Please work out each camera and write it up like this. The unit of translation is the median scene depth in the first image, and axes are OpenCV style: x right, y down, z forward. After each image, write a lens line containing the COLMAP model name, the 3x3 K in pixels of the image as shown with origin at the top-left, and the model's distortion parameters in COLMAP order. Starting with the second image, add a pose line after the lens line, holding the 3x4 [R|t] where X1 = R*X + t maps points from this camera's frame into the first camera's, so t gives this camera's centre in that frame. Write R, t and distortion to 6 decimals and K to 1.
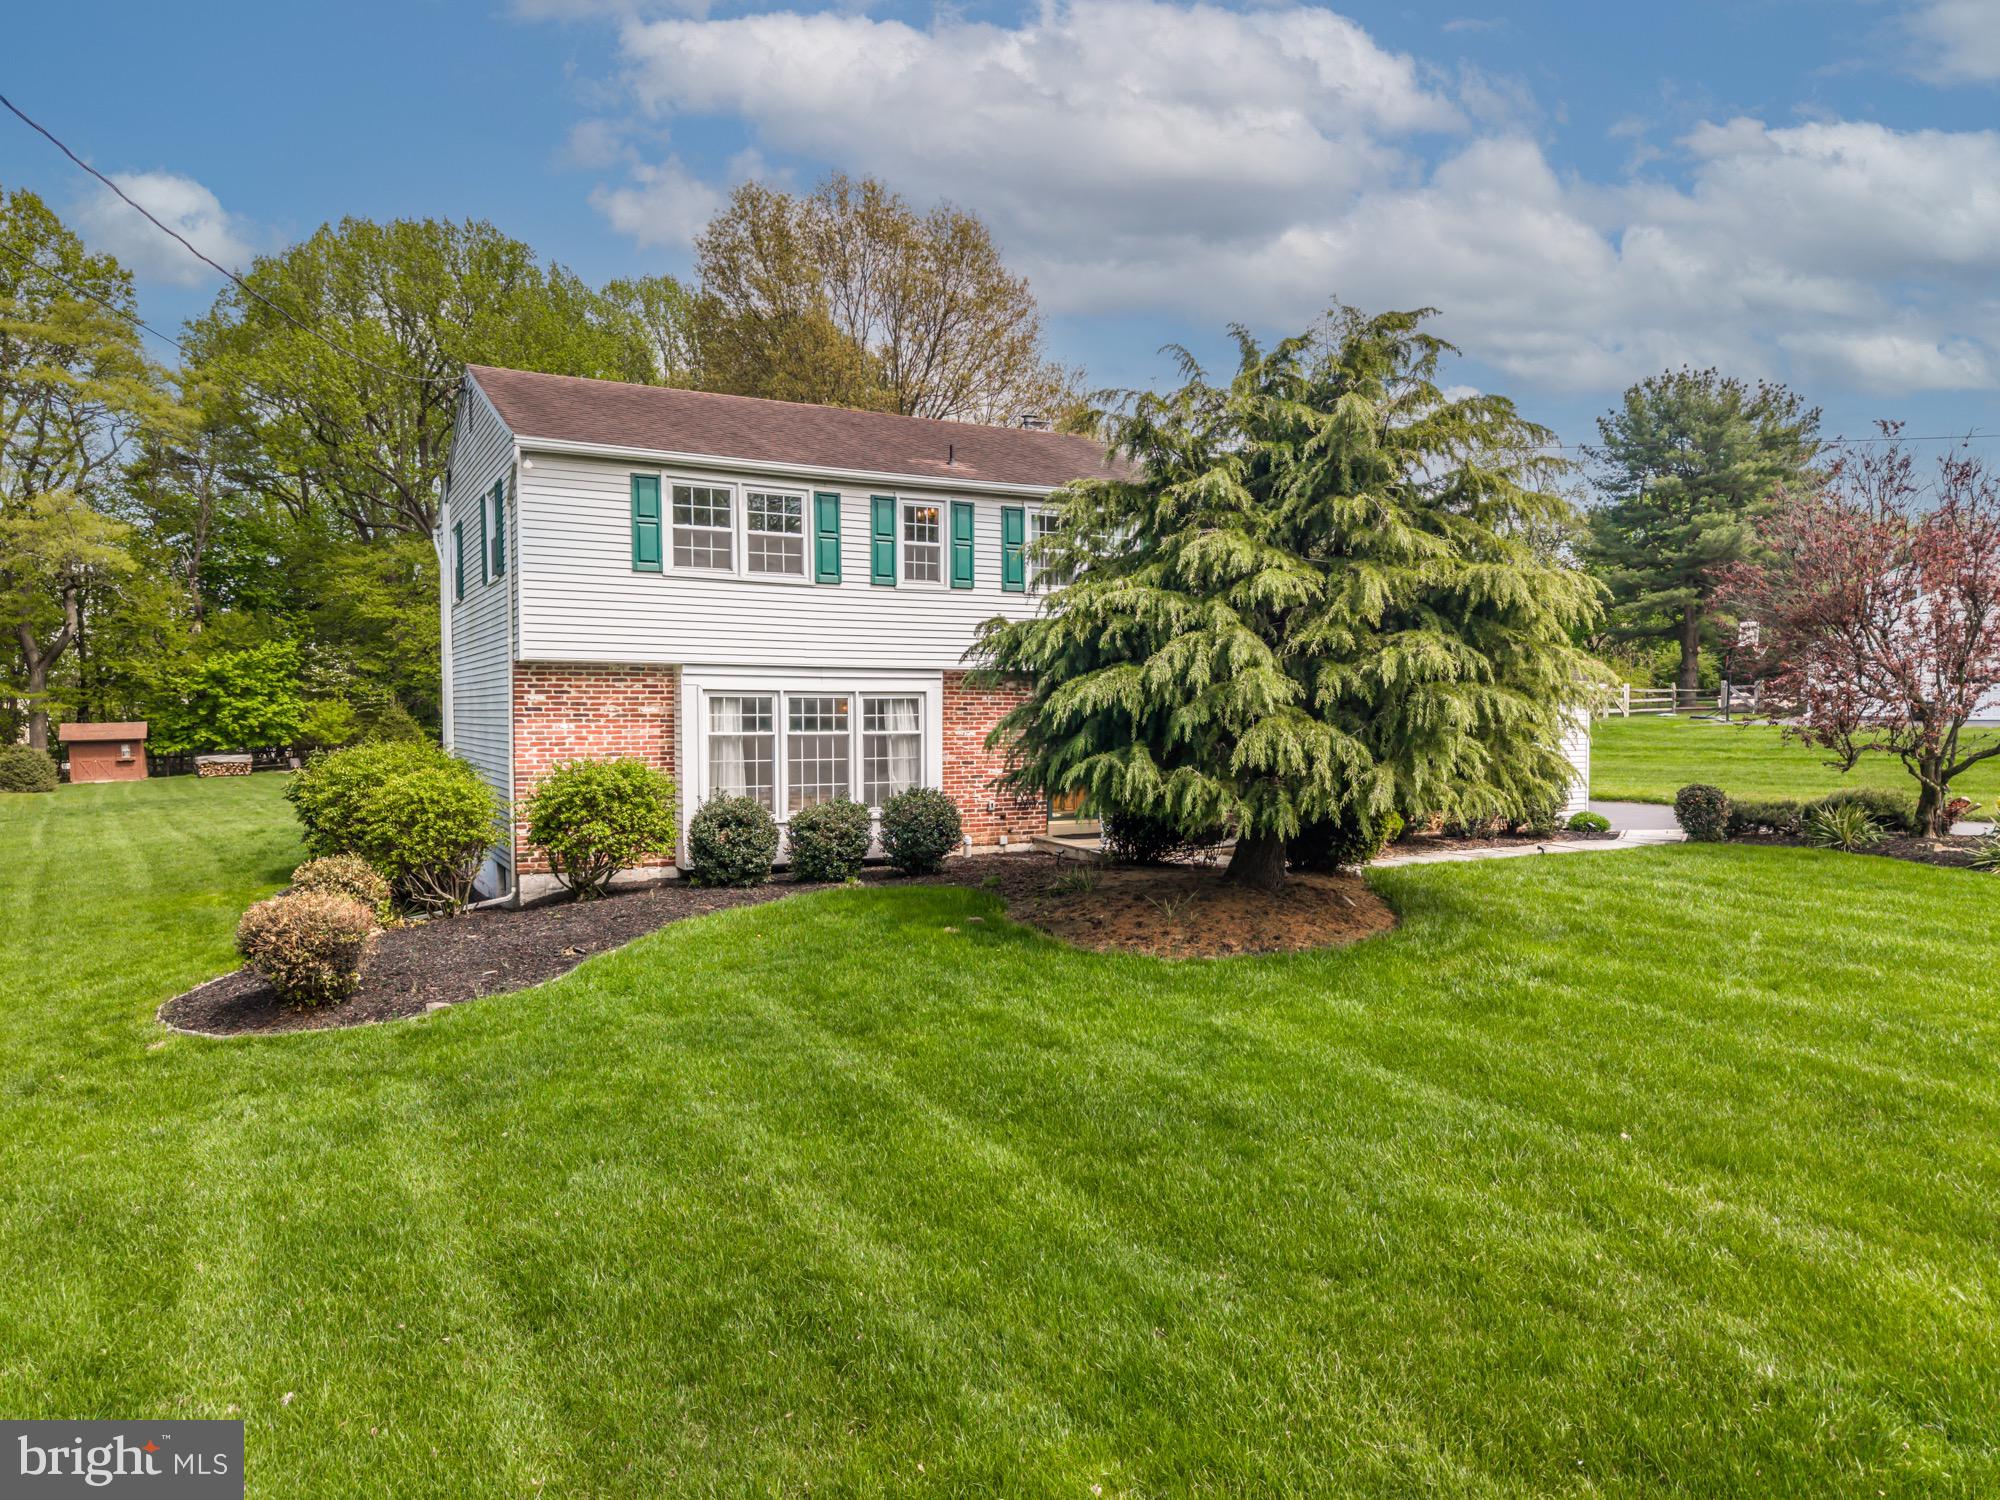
lens RADIAL K [[1334.2, 0, 1000.0], [0, 1334.2, 750.0], [0, 0, 1]] dist [0.070916, -0.085603]
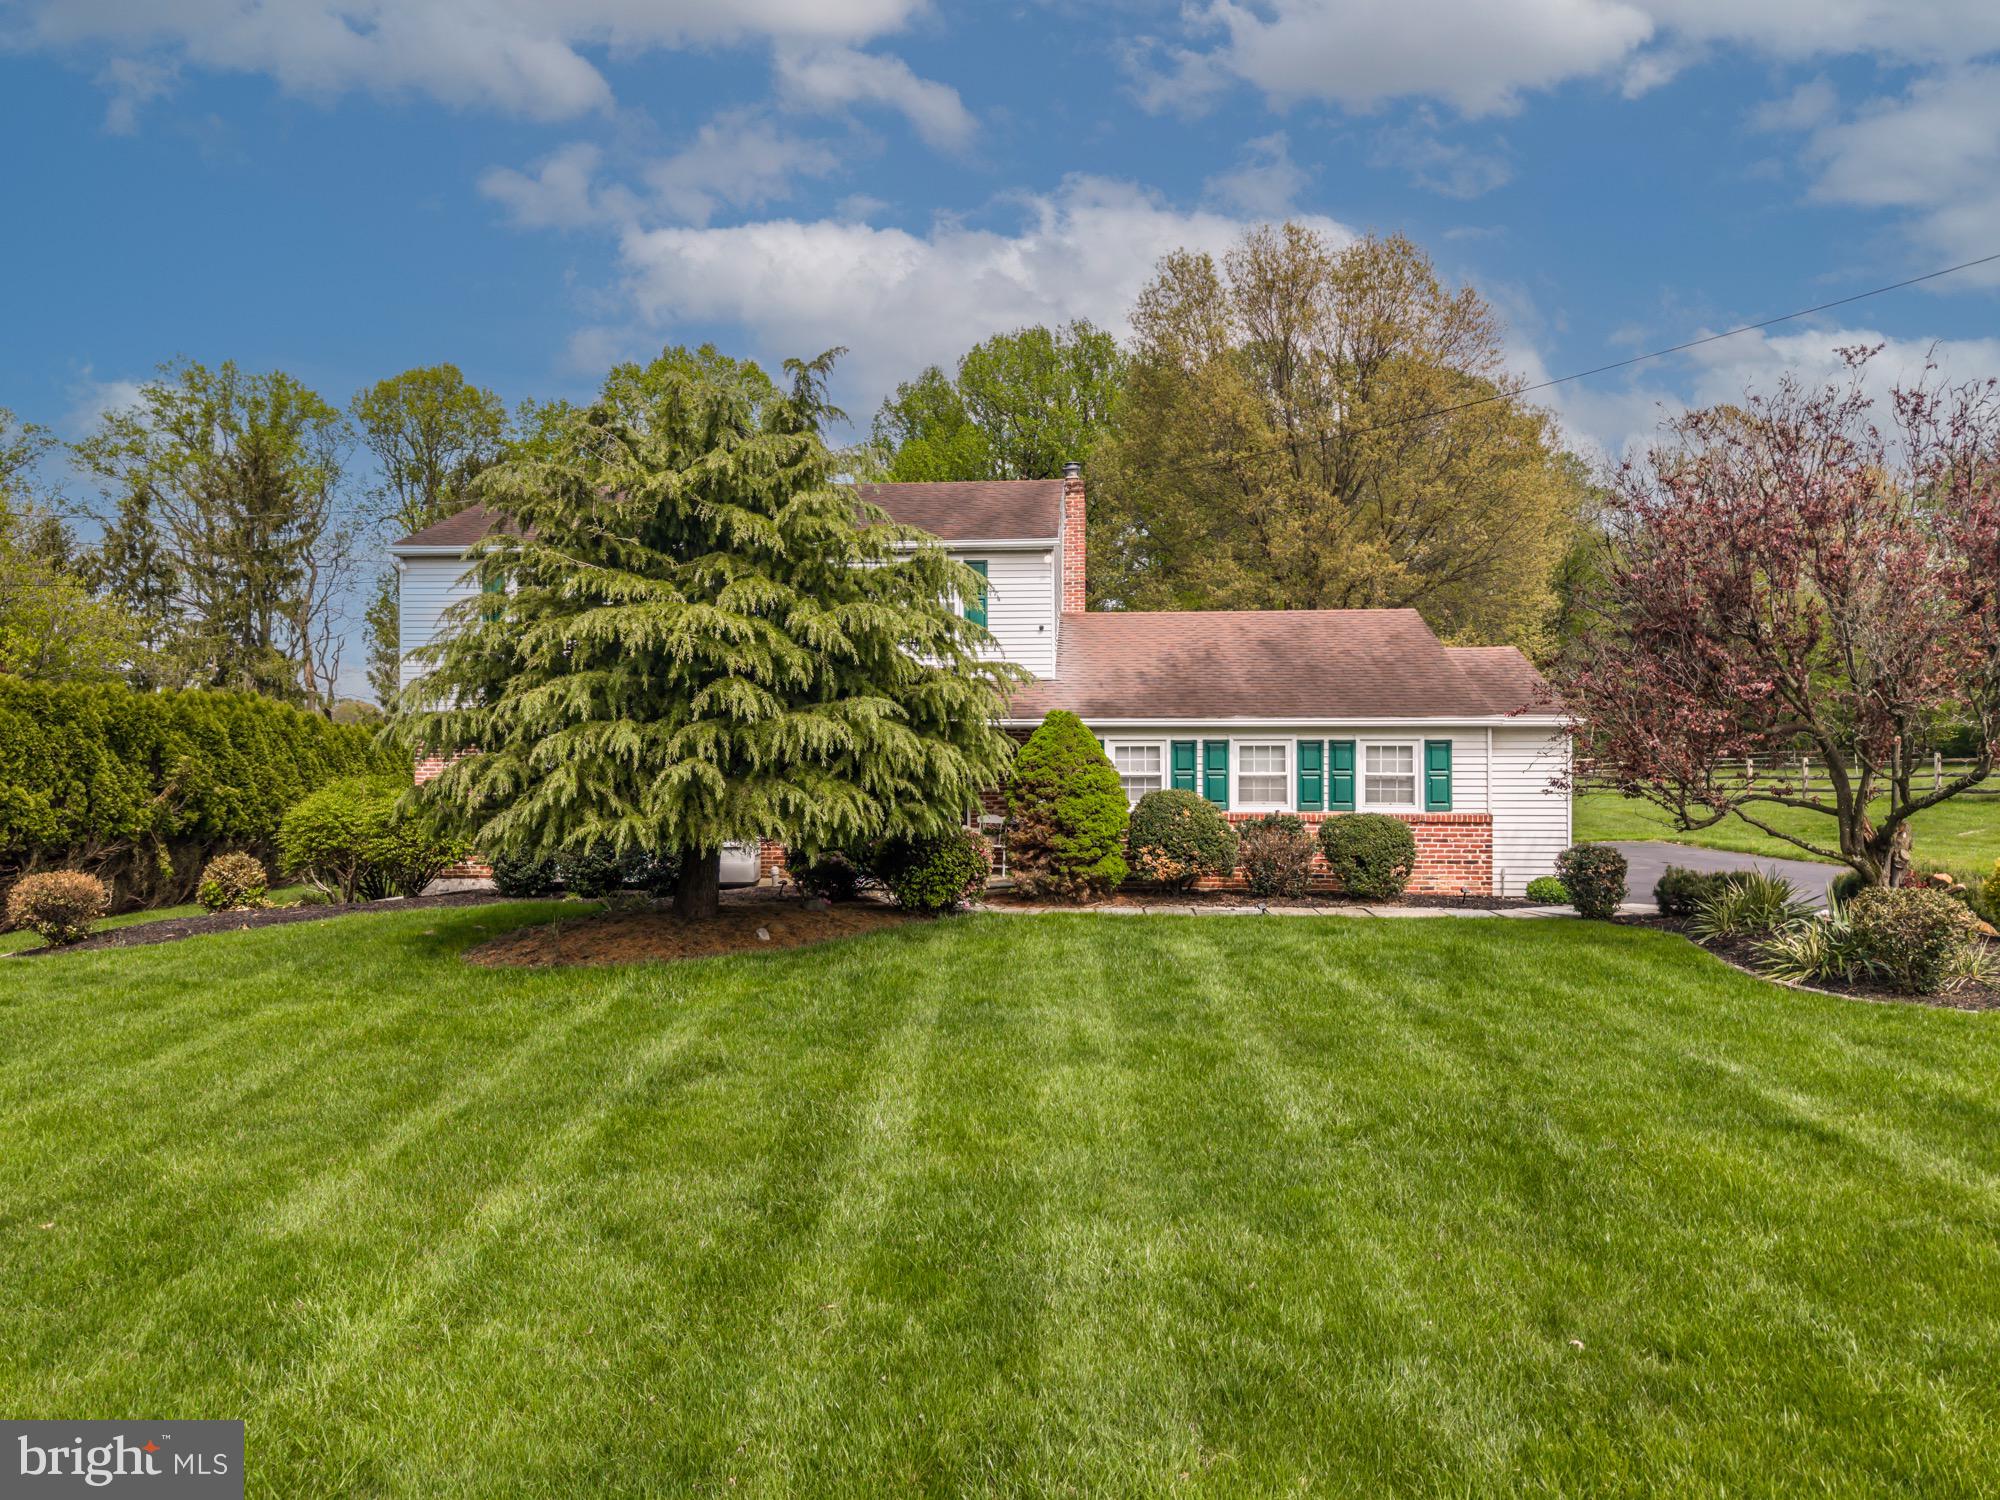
lens RADIAL K [[1334.2, 0, 1000.0], [0, 1334.2, 750.0], [0, 0, 1]] dist [0.070916, -0.085603]
pose [[0.842189, -0.007884, -0.539126, 0.732310], [-0.009612, 0.999515, -0.029632, -0.001966], [0.539097, 0.030138, 0.841704, 0.176339]]
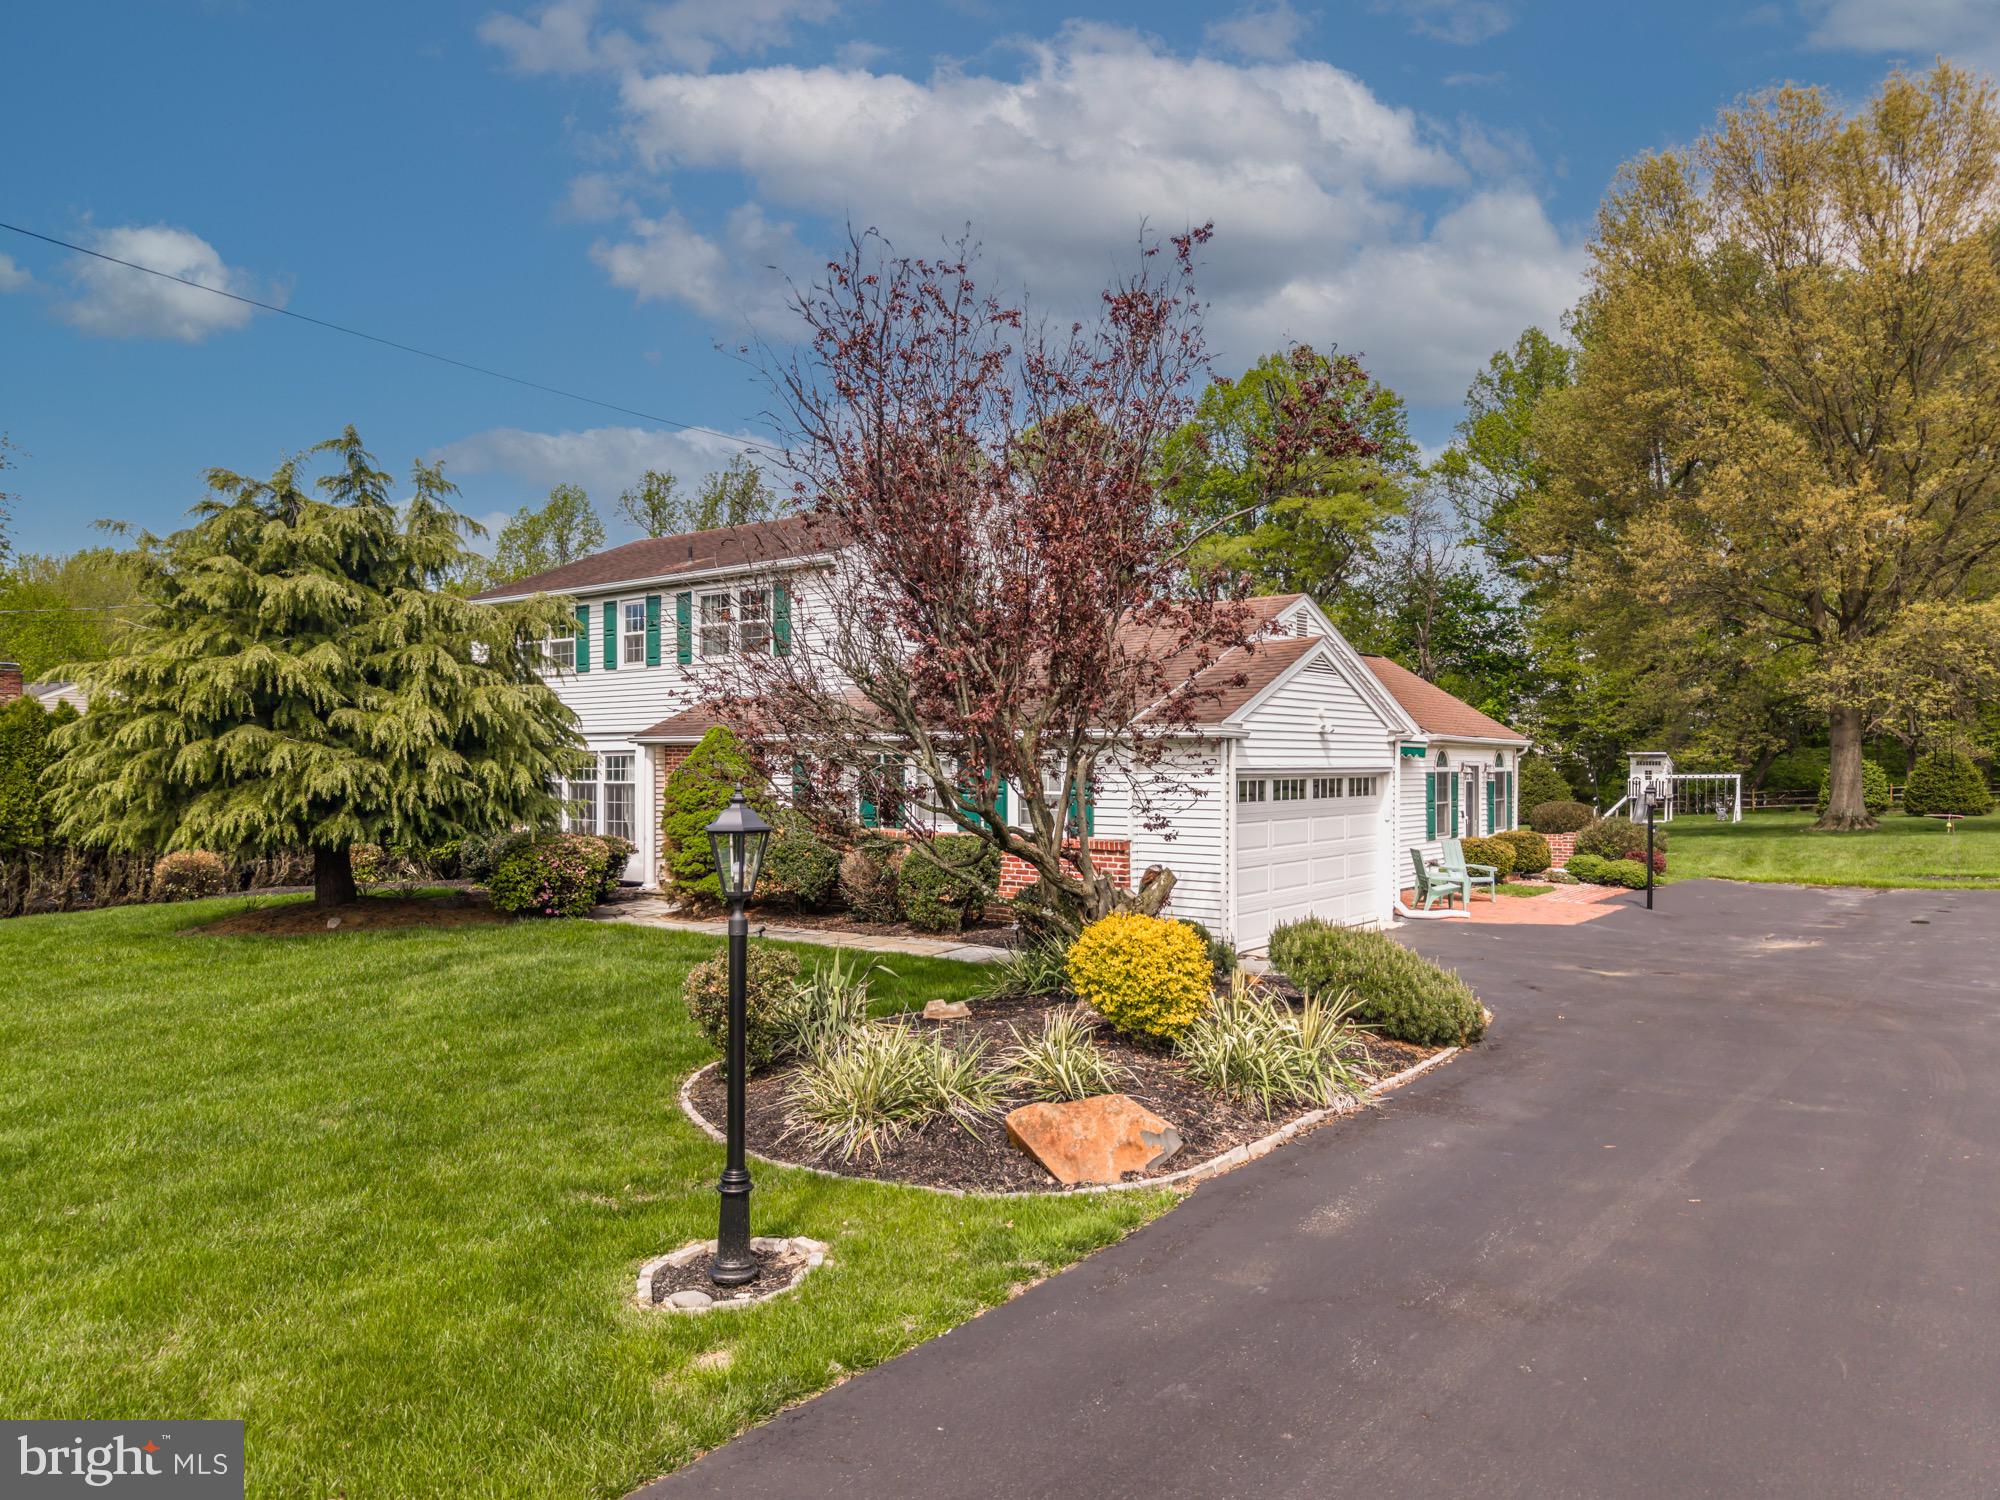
lens RADIAL K [[1334.2, 0, 1000.0], [0, 1334.2, 750.0], [0, 0, 1]] dist [0.070916, -0.085603]
pose [[0.403544, -0.009875, -0.914907, 1.235861], [-0.023810, 0.999490, -0.021290, -0.025124], [0.914650, 0.030375, 0.403103, 0.804734]]
